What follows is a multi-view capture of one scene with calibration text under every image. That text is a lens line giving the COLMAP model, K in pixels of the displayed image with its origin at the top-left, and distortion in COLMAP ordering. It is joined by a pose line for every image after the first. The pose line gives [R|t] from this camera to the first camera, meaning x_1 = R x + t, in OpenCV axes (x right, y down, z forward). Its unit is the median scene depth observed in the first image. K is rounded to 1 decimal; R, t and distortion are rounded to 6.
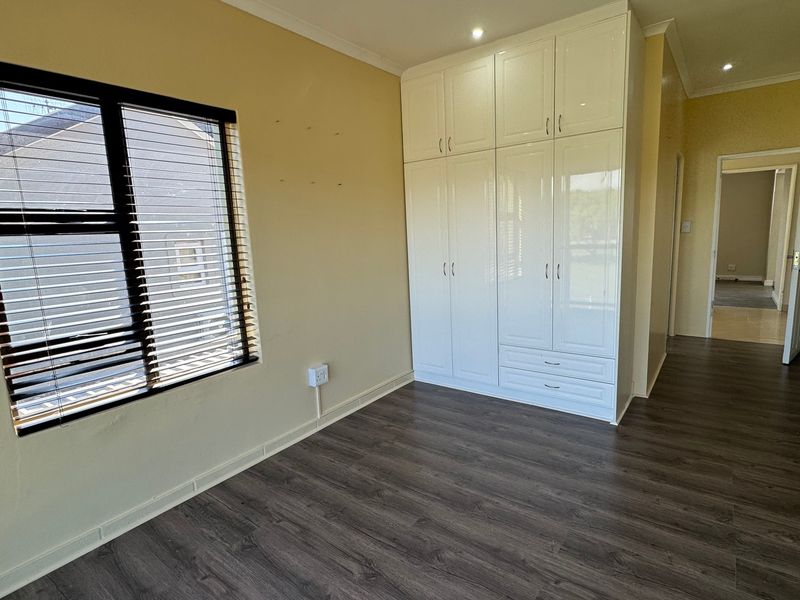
lens RADIAL K [[432.1, 0, 400.0], [0, 432.1, 300.0], [0, 0, 1]] dist [-0.003480, -0.001072]
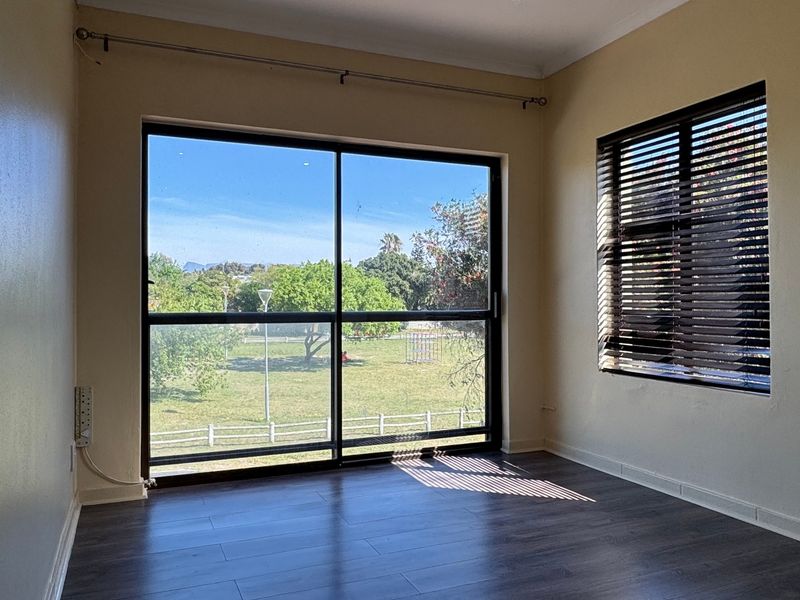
lens RADIAL K [[632.7, 0, 400.0], [0, 632.7, 300.0], [0, 0, 1]] dist [-0.002221, -0.001262]
pose [[-0.499974, 0.040389, -0.865098, 1.275175], [-0.114900, 0.986988, 0.112485, -0.097120], [0.858385, 0.155640, -0.488827, 1.292152]]
